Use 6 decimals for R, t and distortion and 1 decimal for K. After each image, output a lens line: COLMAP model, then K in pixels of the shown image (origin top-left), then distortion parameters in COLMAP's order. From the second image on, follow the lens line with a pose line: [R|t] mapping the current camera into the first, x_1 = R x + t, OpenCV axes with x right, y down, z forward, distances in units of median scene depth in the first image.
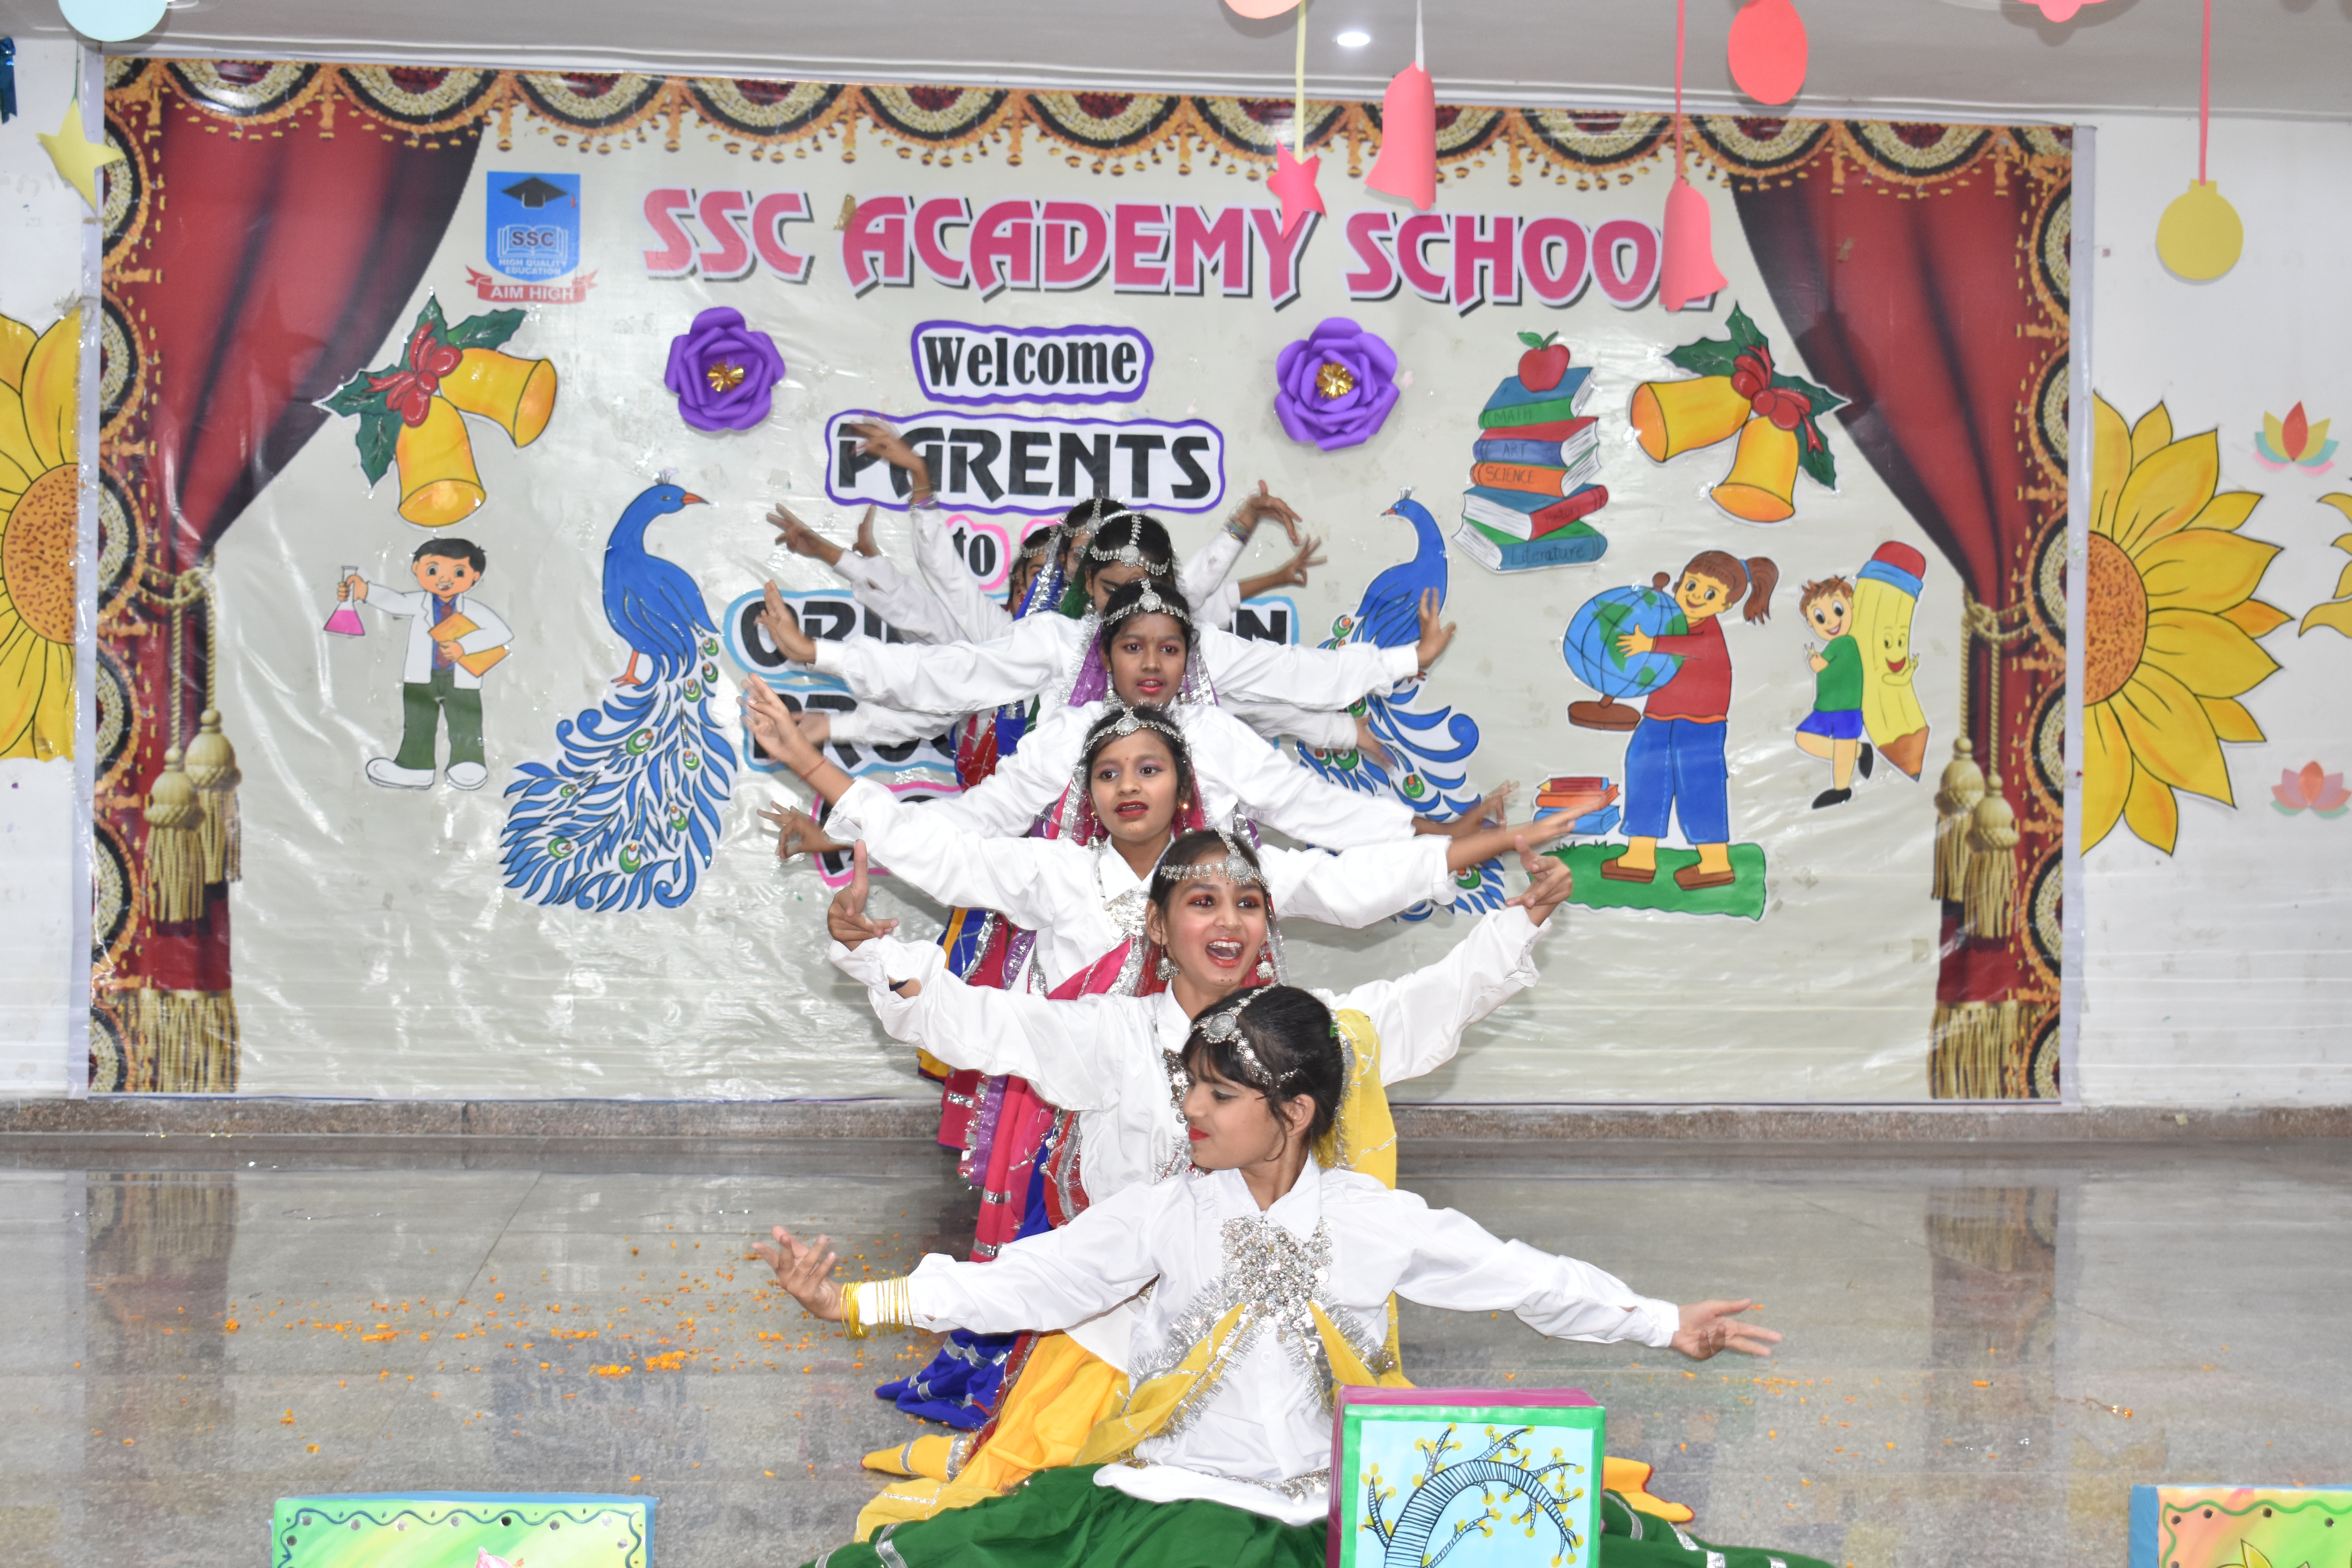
lens RADIAL K [[3535.0, 0, 1192.8], [0, 3535.0, 780.7], [0, 0, 1]] dist [-0.033178, 0.066794]
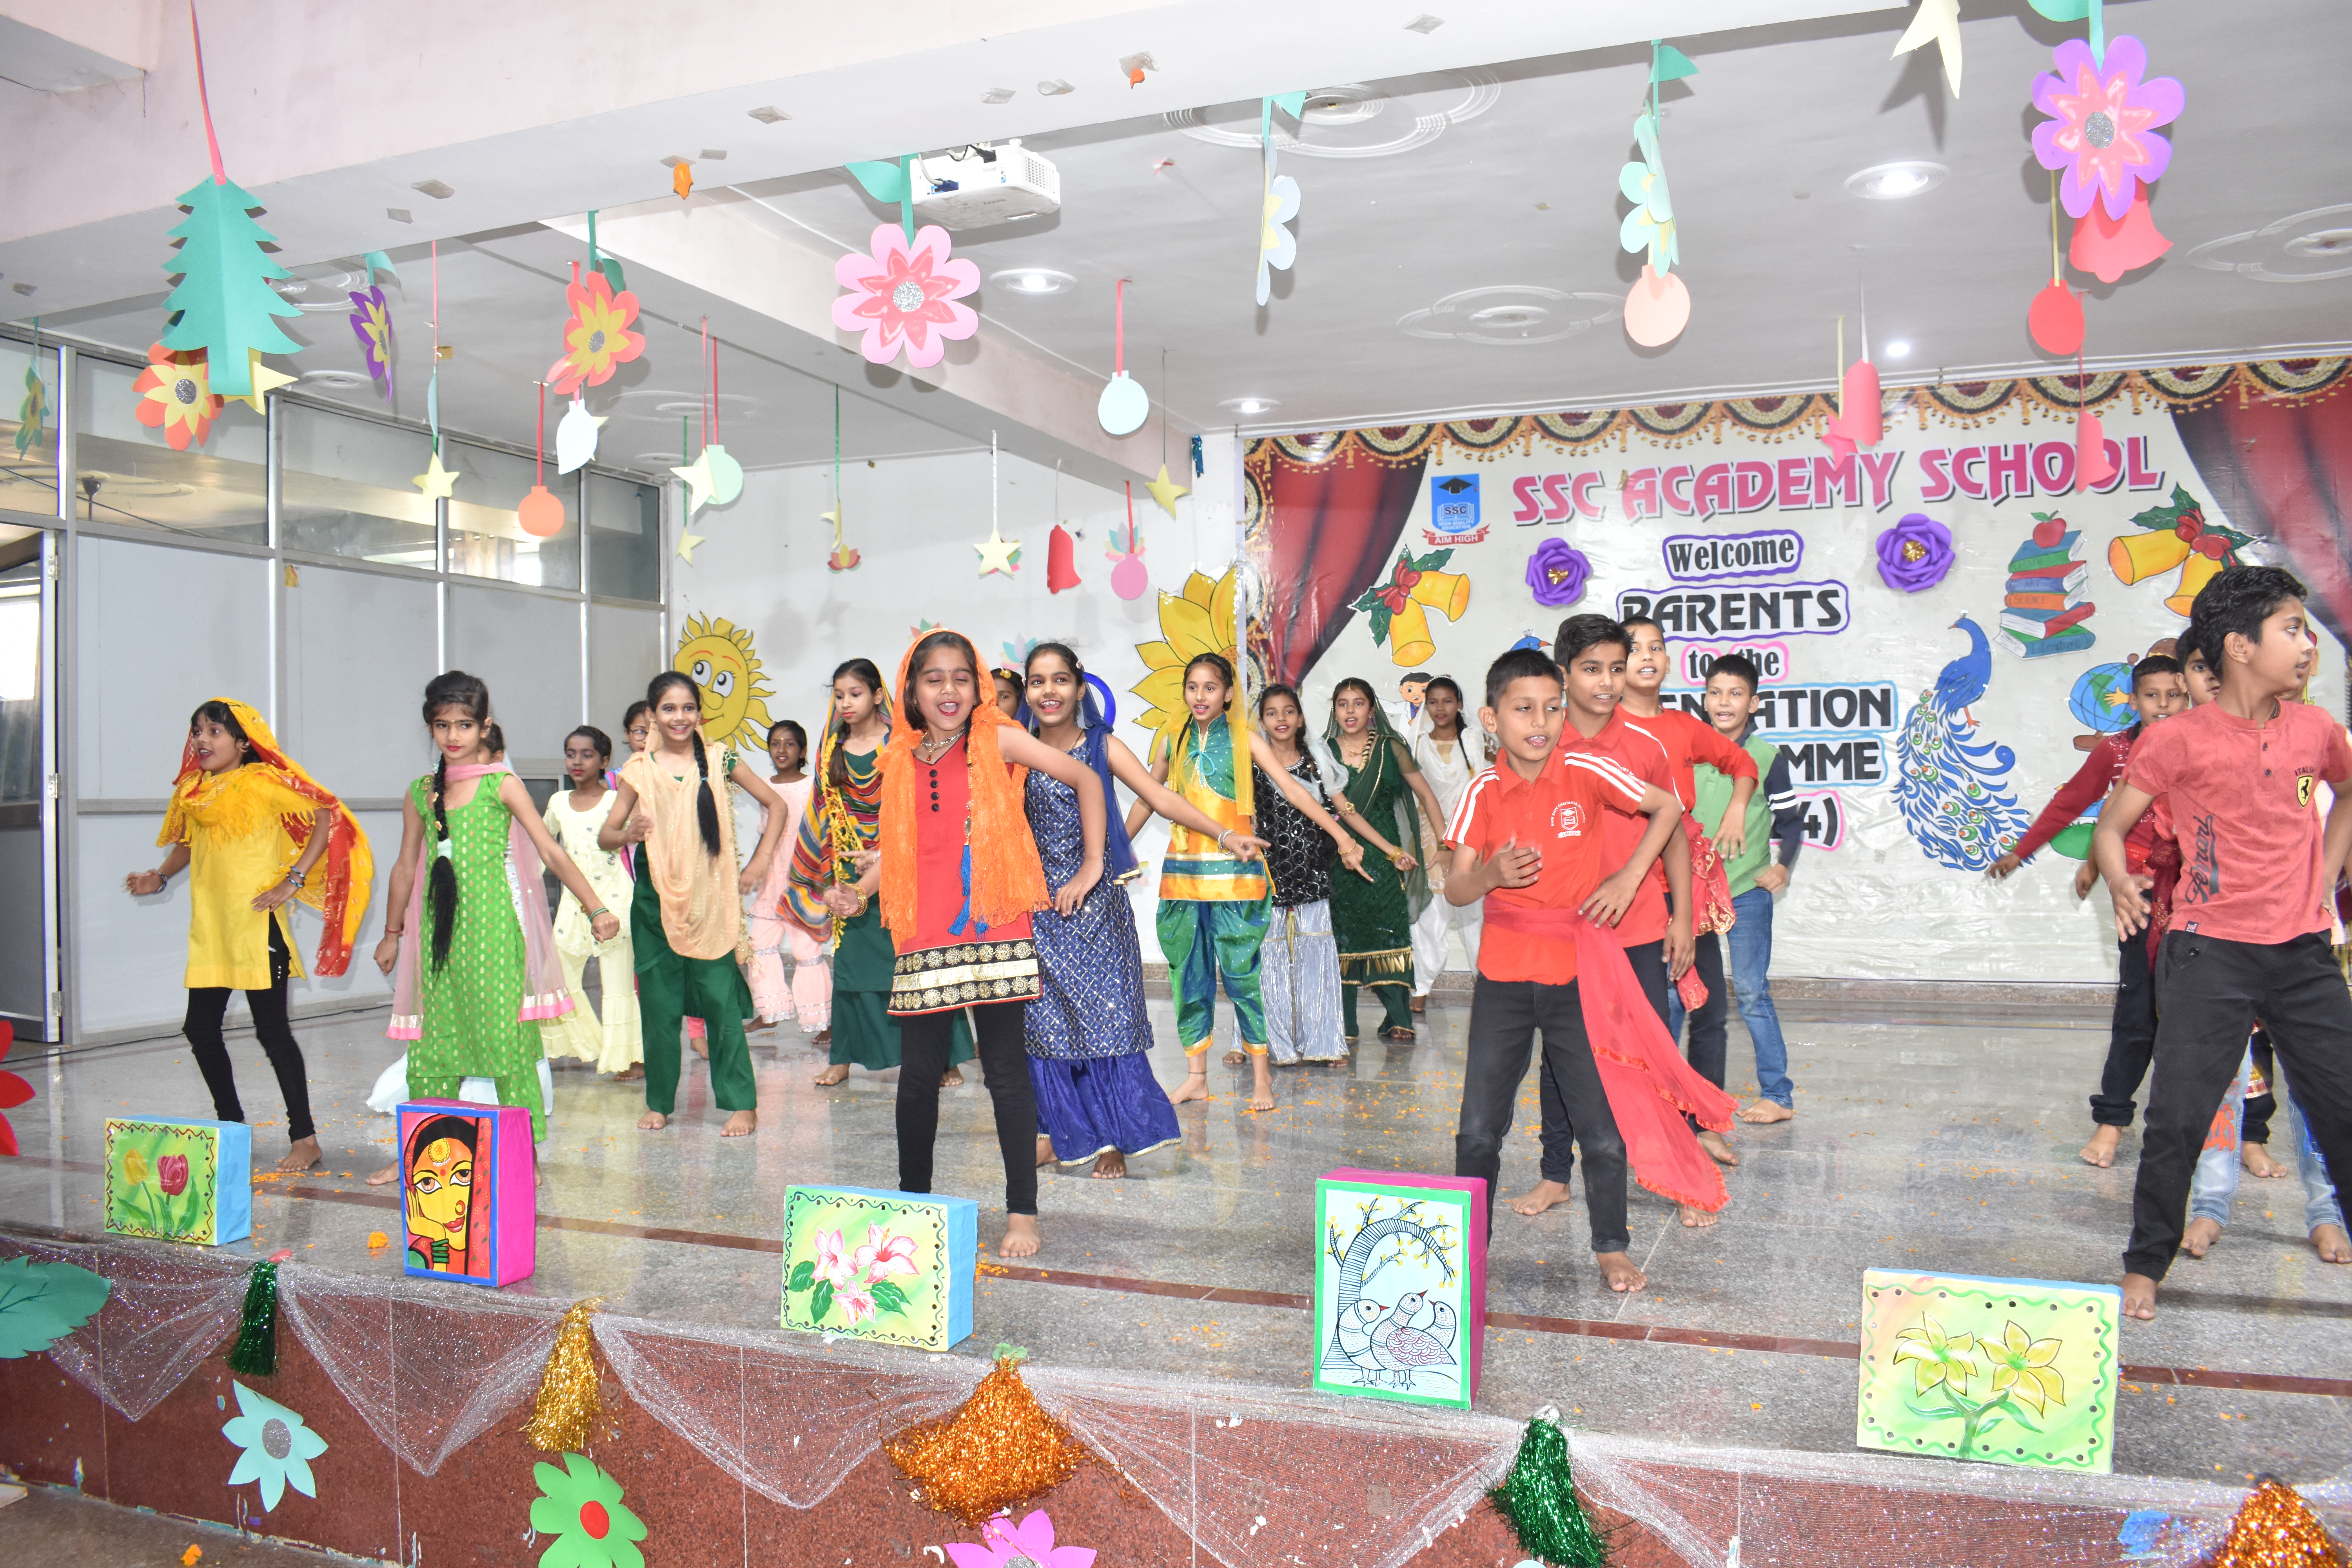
lens RADIAL K [[1838.2, 0, 1181.4], [0, 1838.2, 780.3], [0, 0, 1]] dist [-0.096174, 0.015037]
pose [[0.879167, -0.028529, -0.475659, 0.141737], [0.024445, 0.999592, -0.014772, 0.000384], [0.475886, 0.001359, 0.879506, 0.076236]]
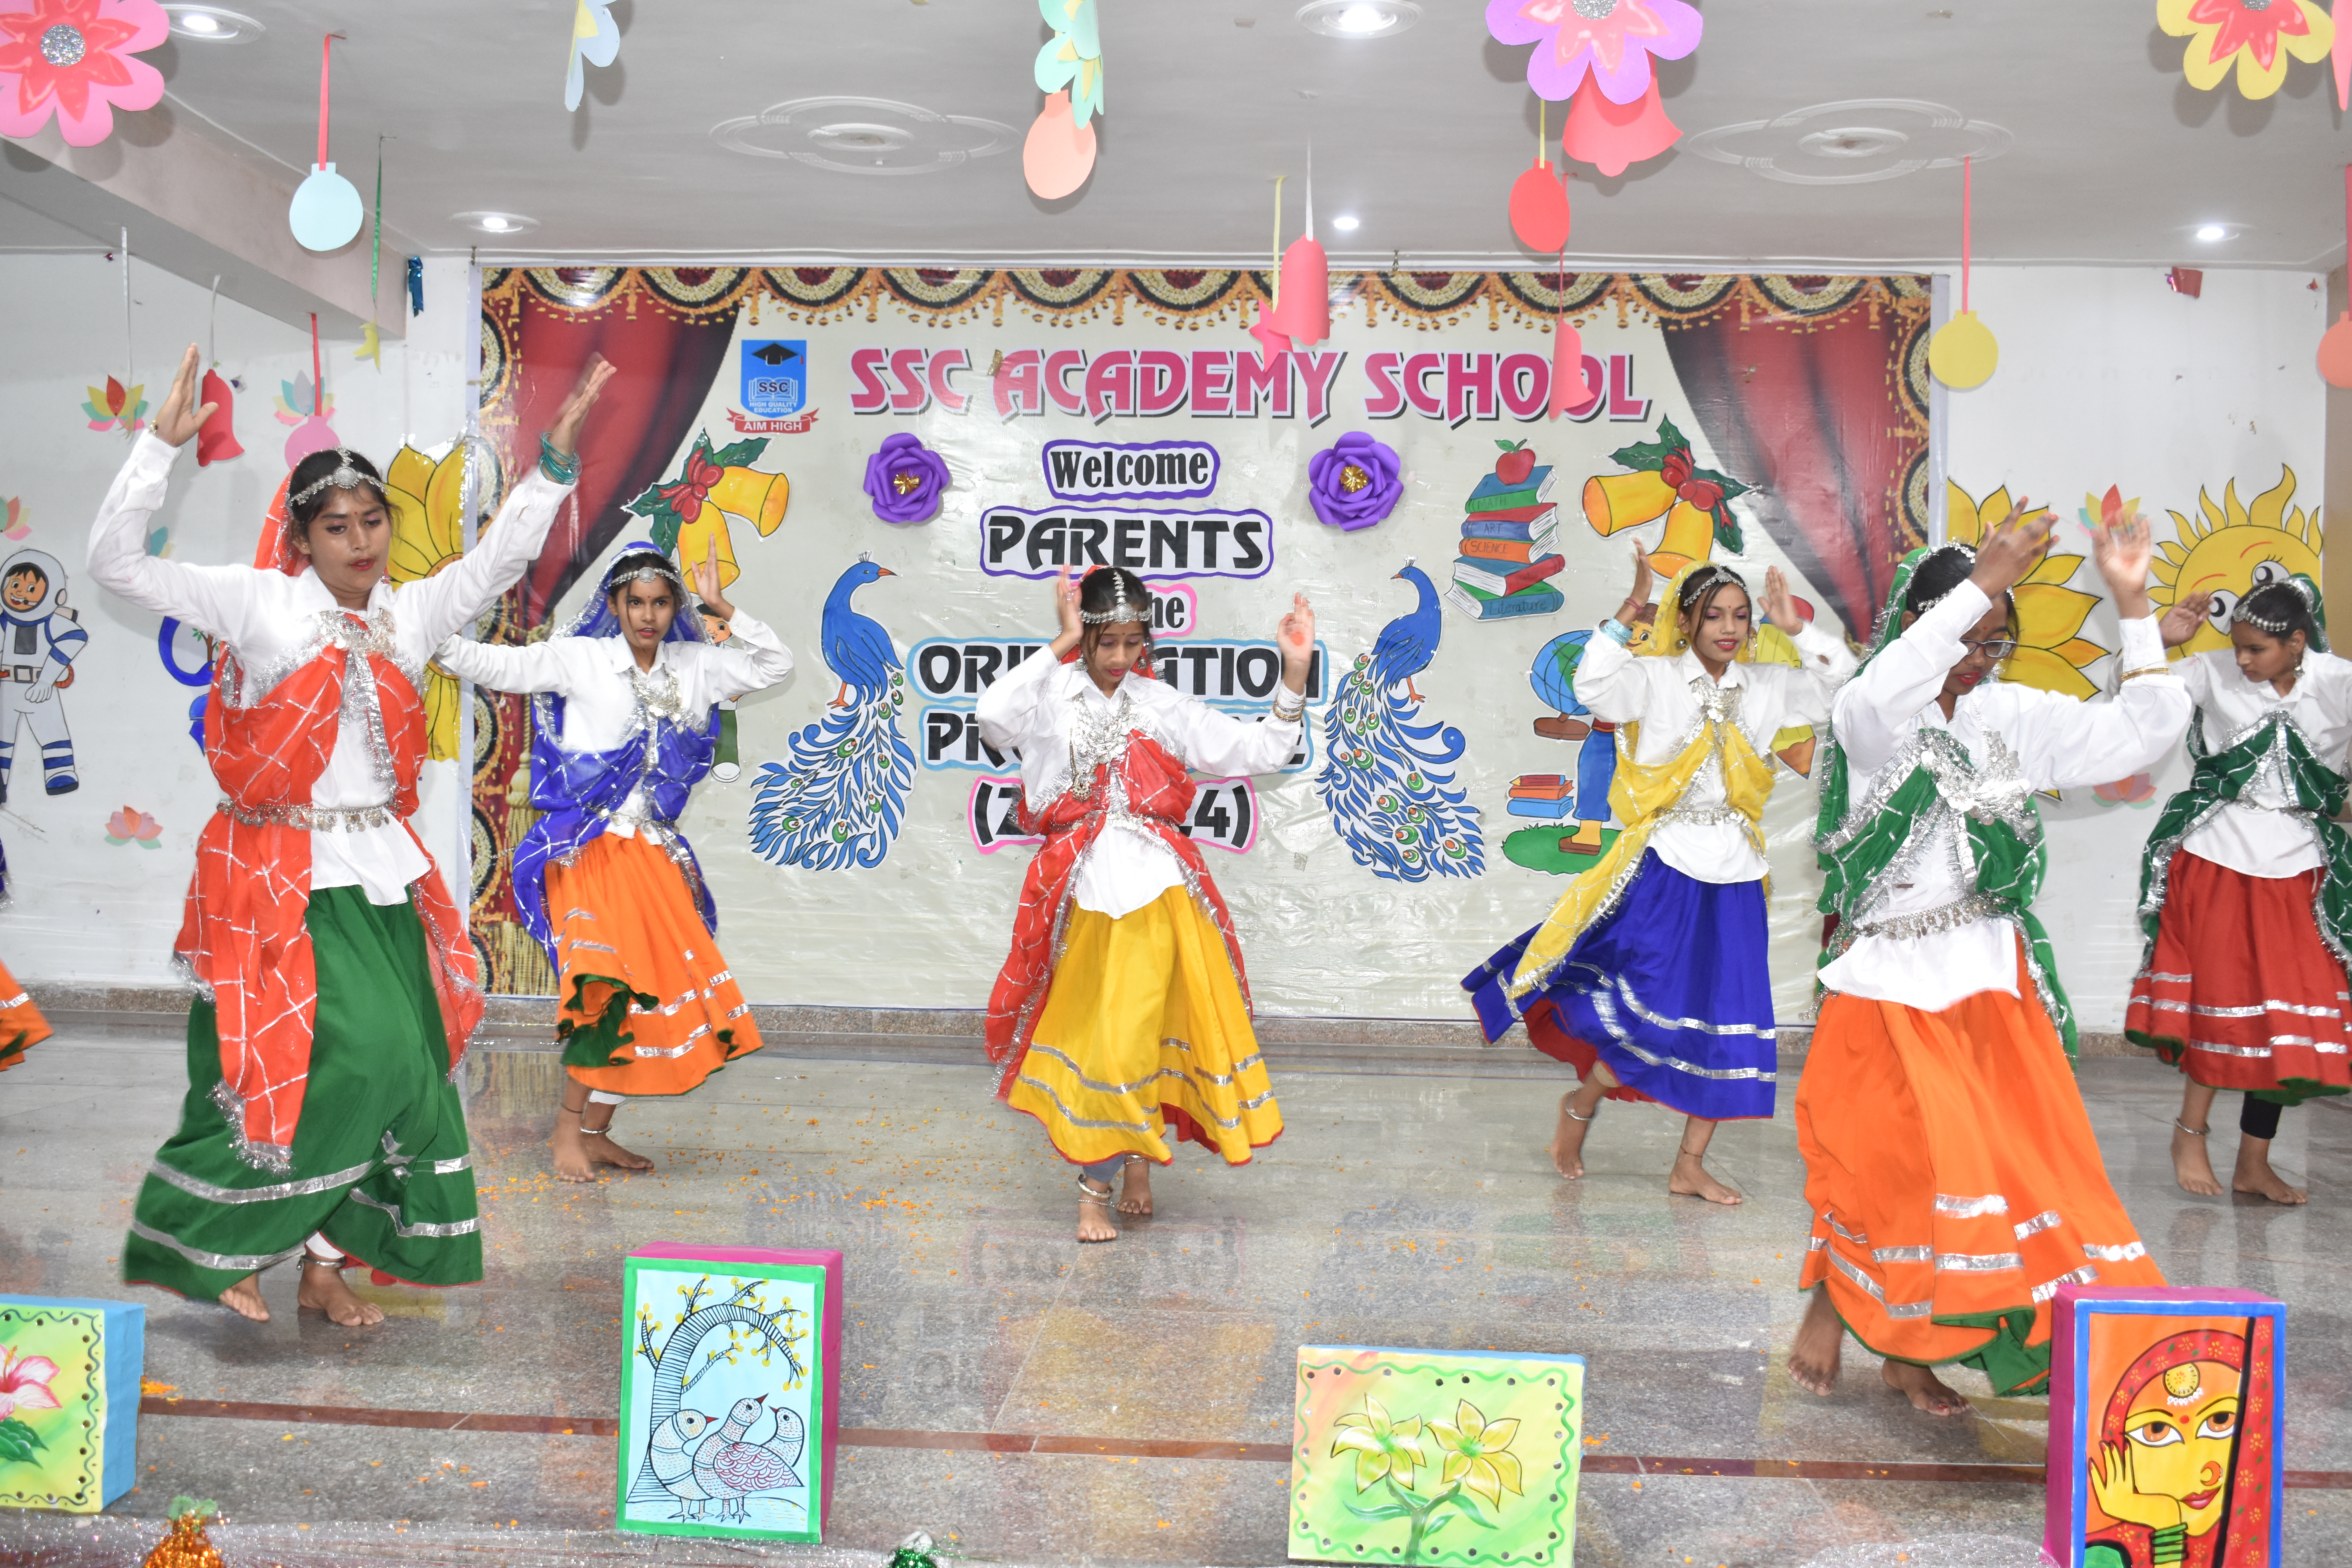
lens RADIAL K [[2516.7, 0, 1190.3], [0, 2516.7, 784.4], [0, 0, 1]] dist [-0.070169, 0.014161]
pose [[0.985969, 0.002600, -0.166907, 0.140153], [-0.002332, 0.999996, 0.001801, 0.001220], [0.166911, -0.001386, 0.985971, 0.049691]]
